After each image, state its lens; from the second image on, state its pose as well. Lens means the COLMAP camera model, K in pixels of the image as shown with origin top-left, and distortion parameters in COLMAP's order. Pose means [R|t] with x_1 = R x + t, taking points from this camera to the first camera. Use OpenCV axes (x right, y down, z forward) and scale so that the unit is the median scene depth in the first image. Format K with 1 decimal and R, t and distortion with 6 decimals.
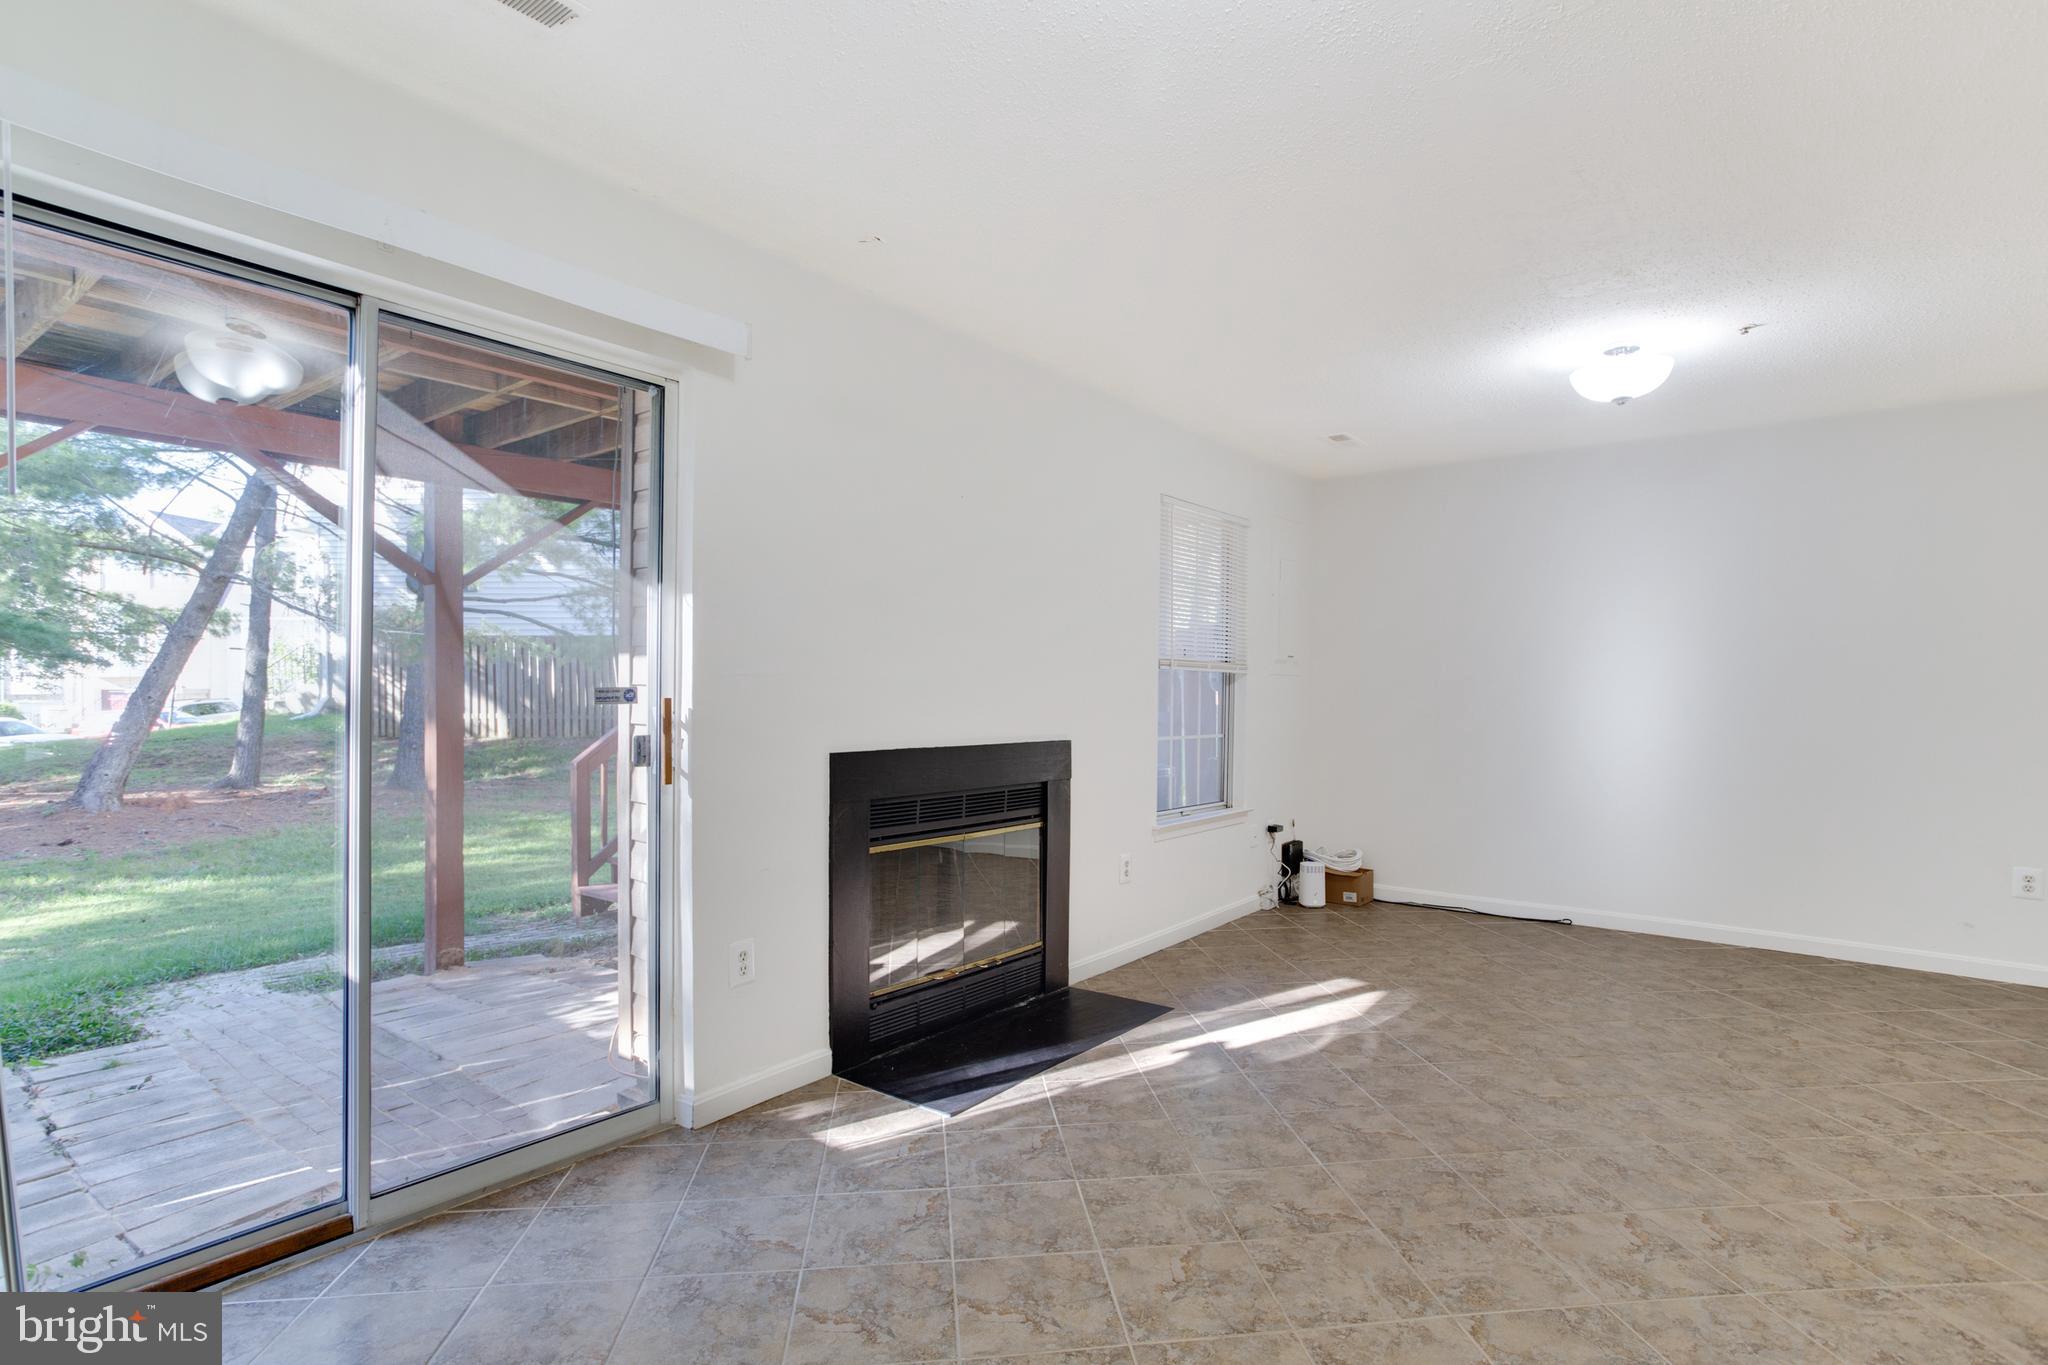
lens RADIAL K [[1003.2, 0, 1027.7], [0, 1003.2, 677.5], [0, 0, 1]] dist [-0.036801, 0.023210]
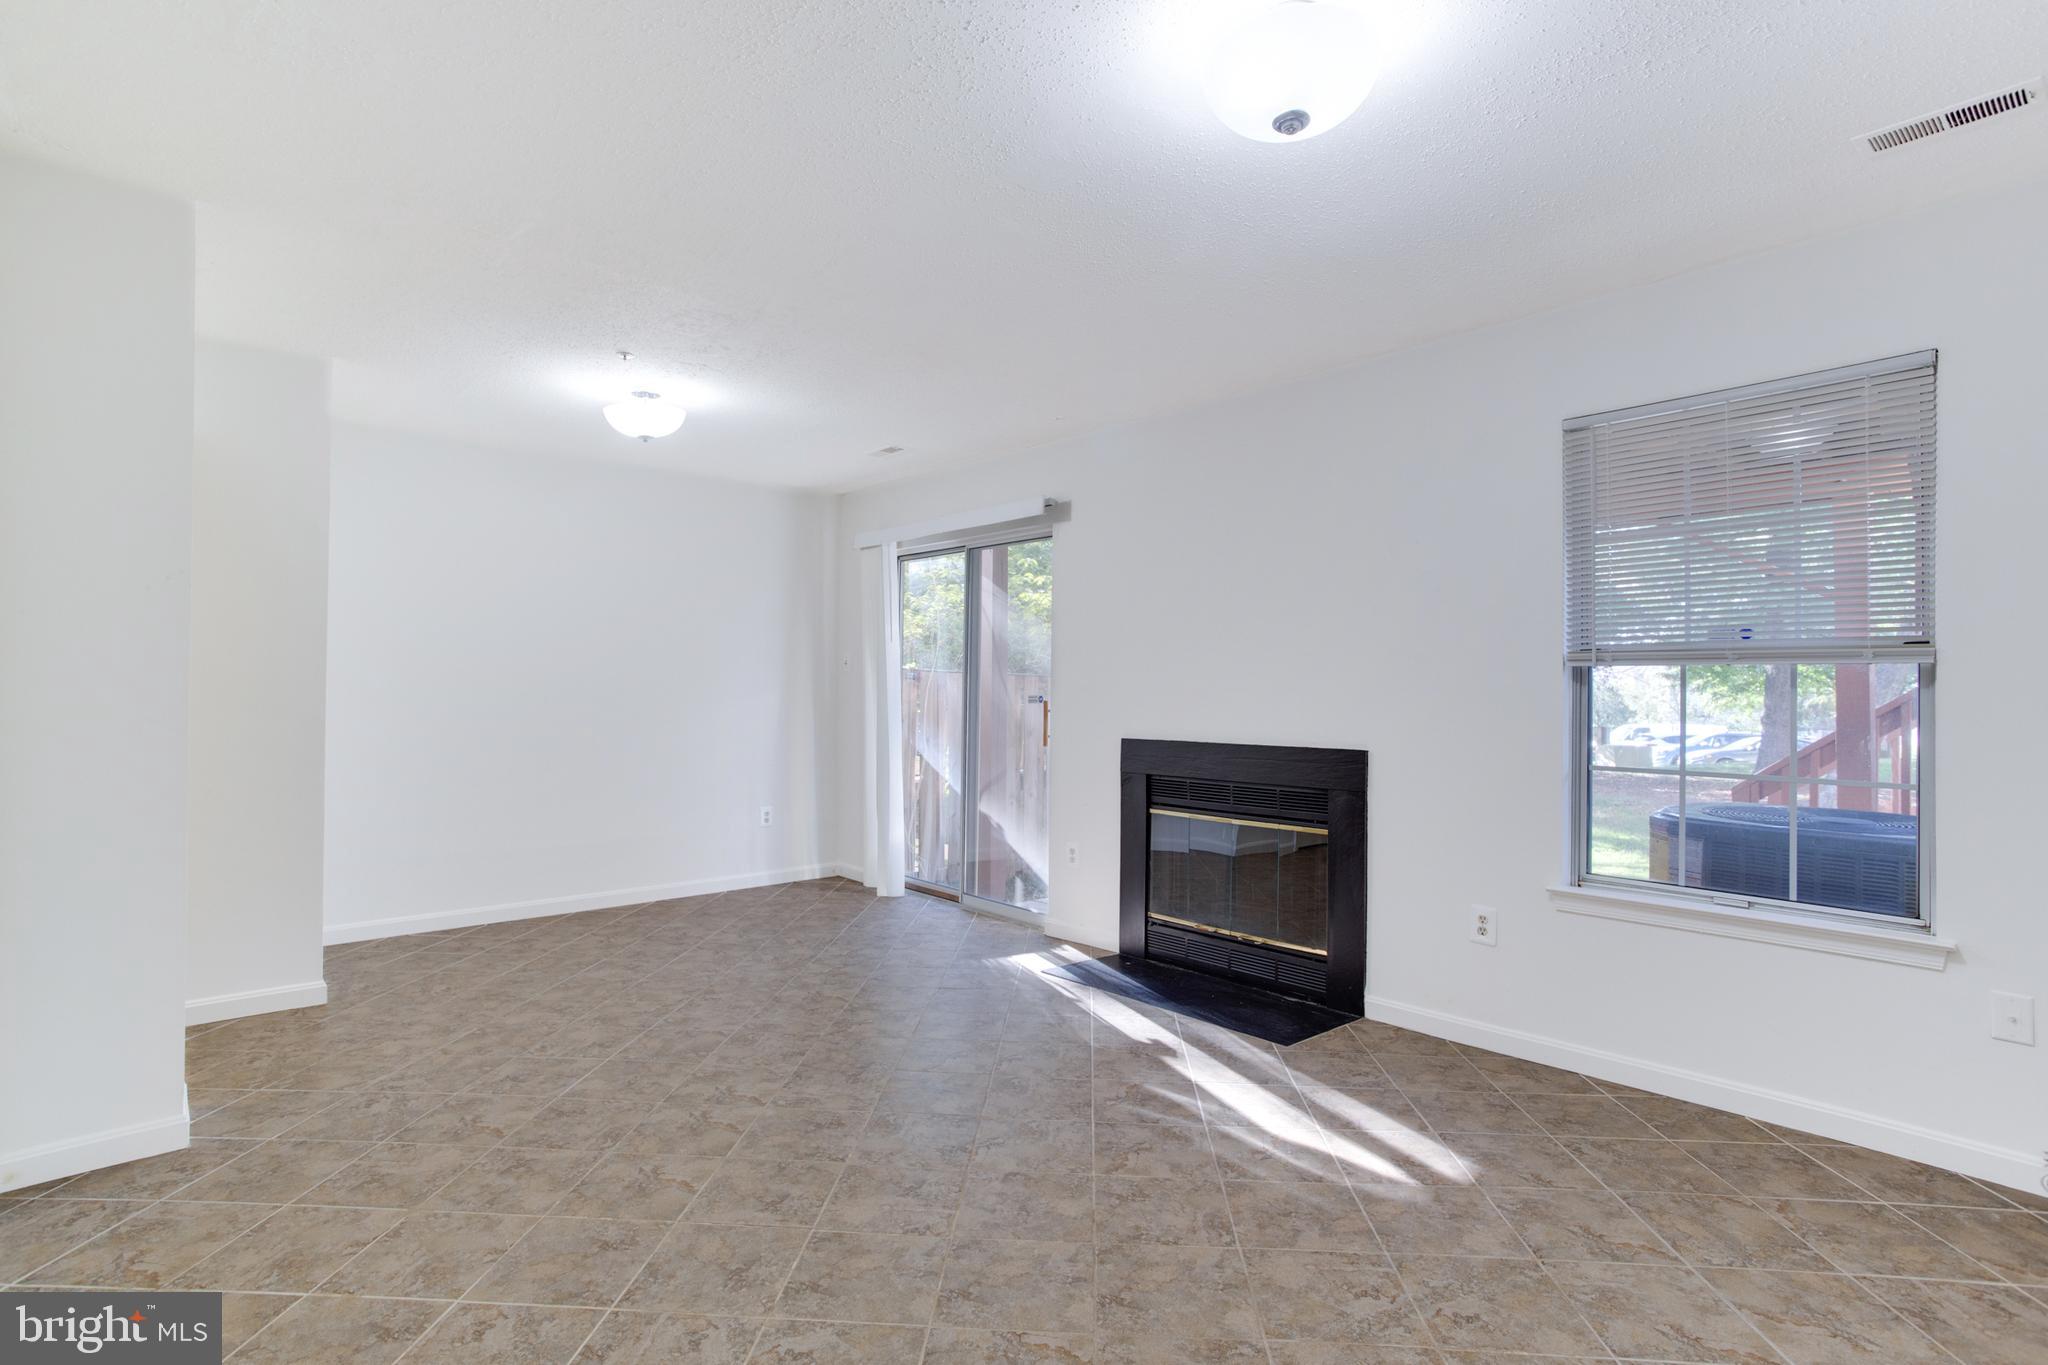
lens RADIAL K [[1005.2, 0, 1028.1], [0, 1005.2, 671.3], [0, 0, 1]] dist [-0.057799, 0.037196]
pose [[-0.177758, -0.030323, -0.983607, 1.392552], [0.008025, 0.999447, -0.032262, 0.024149], [0.984042, -0.013628, -0.177416, 1.199610]]
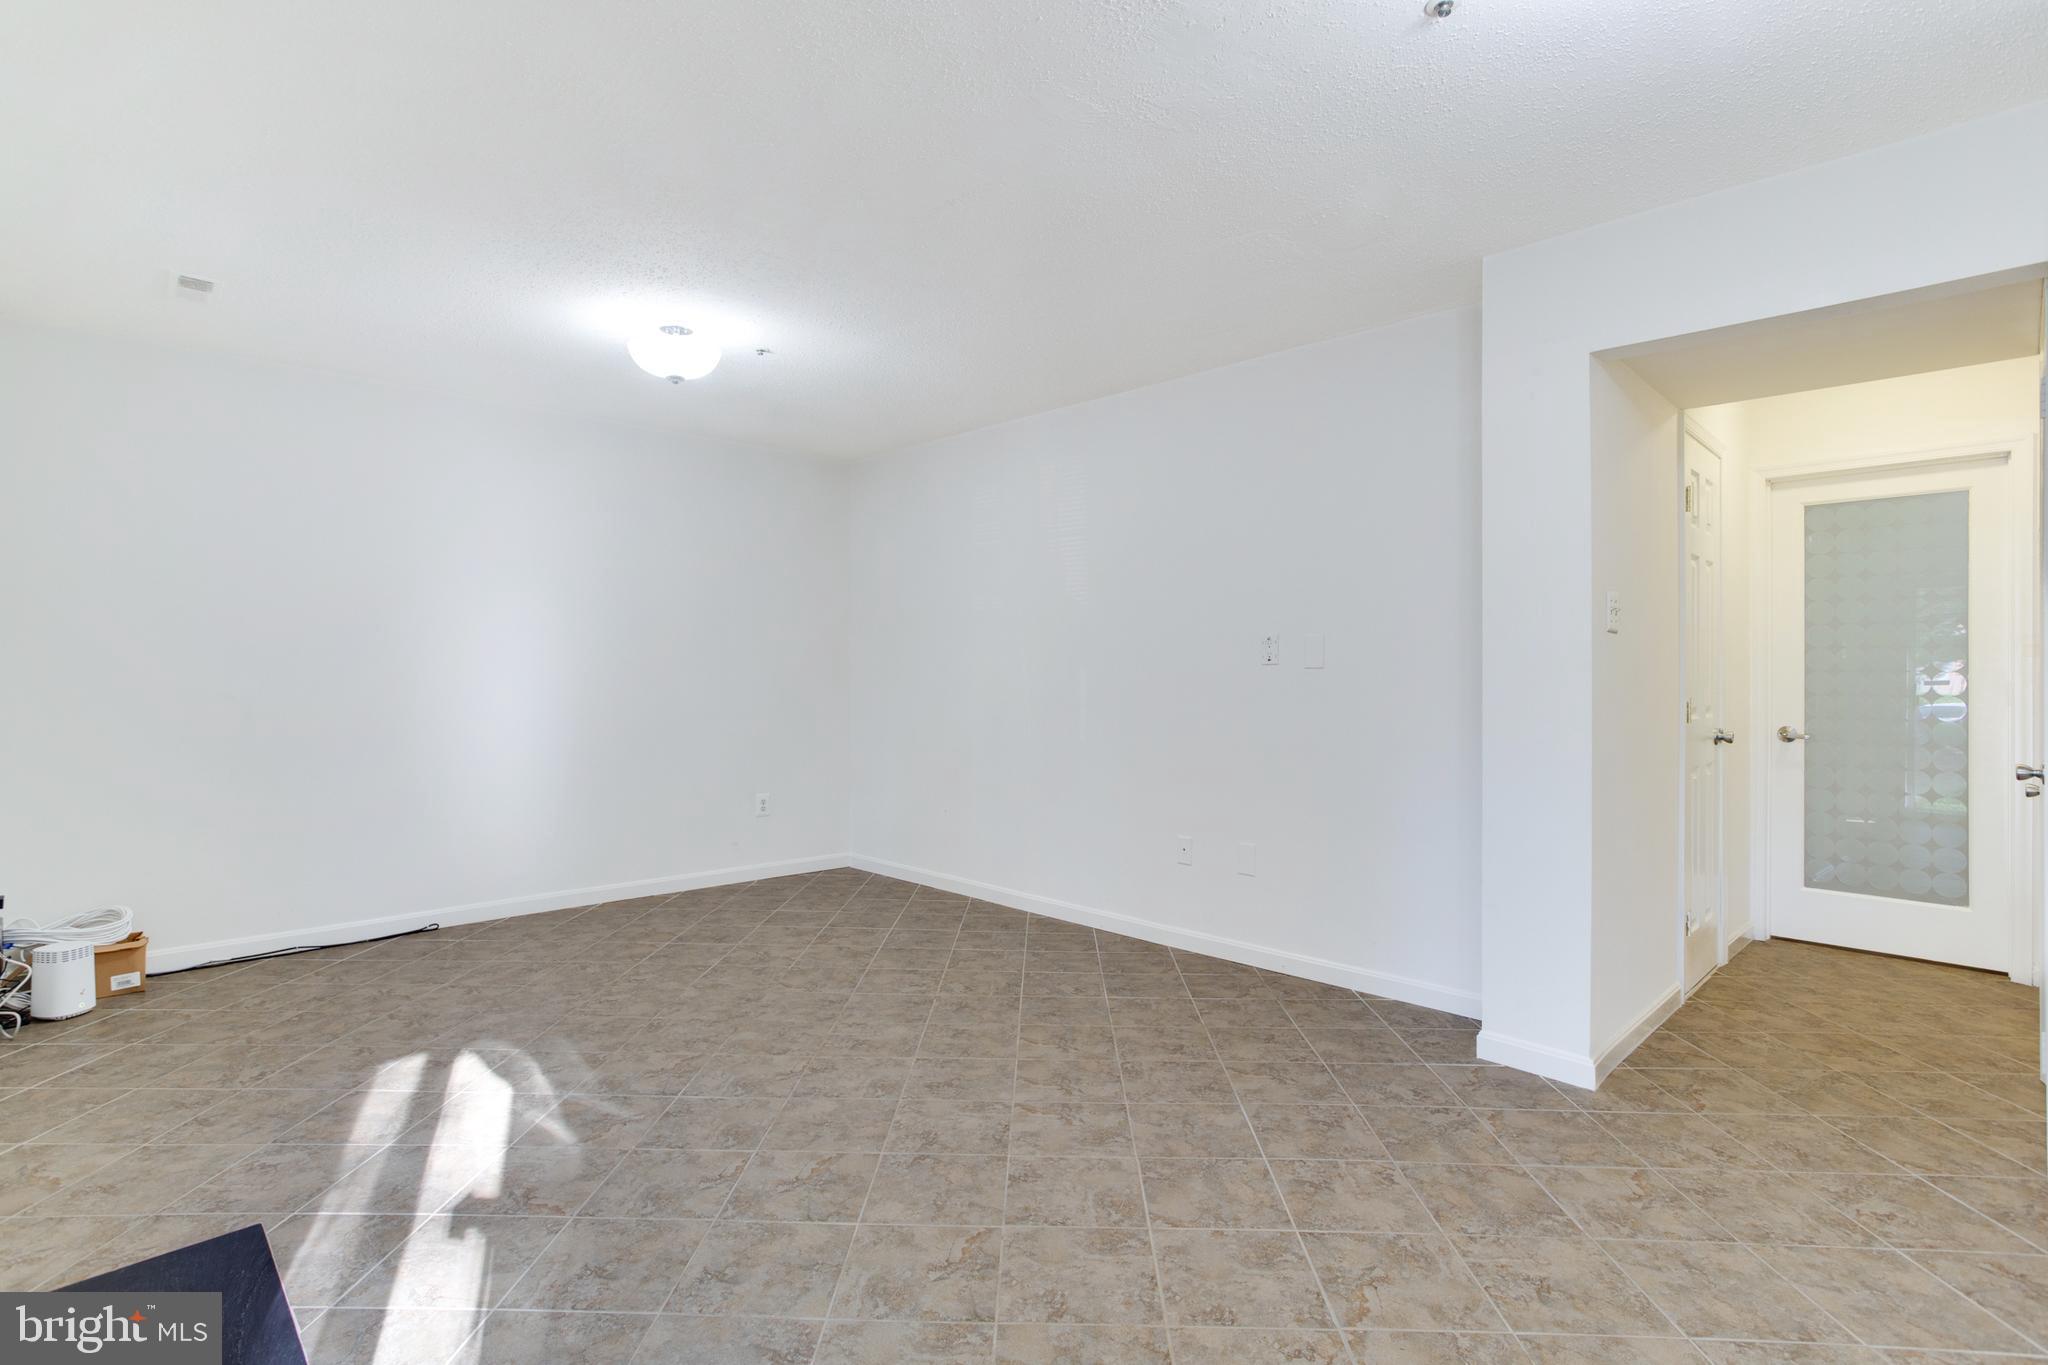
lens RADIAL K [[1005.2, 0, 1028.1], [0, 1005.2, 671.3], [0, 0, 1]] dist [-0.057799, 0.037196]
pose [[0.137080, -0.005919, 0.990542, -0.444935], [-0.016954, 0.999822, 0.008320, 0.005035], [-0.990415, -0.017934, 0.136955, 0.635406]]
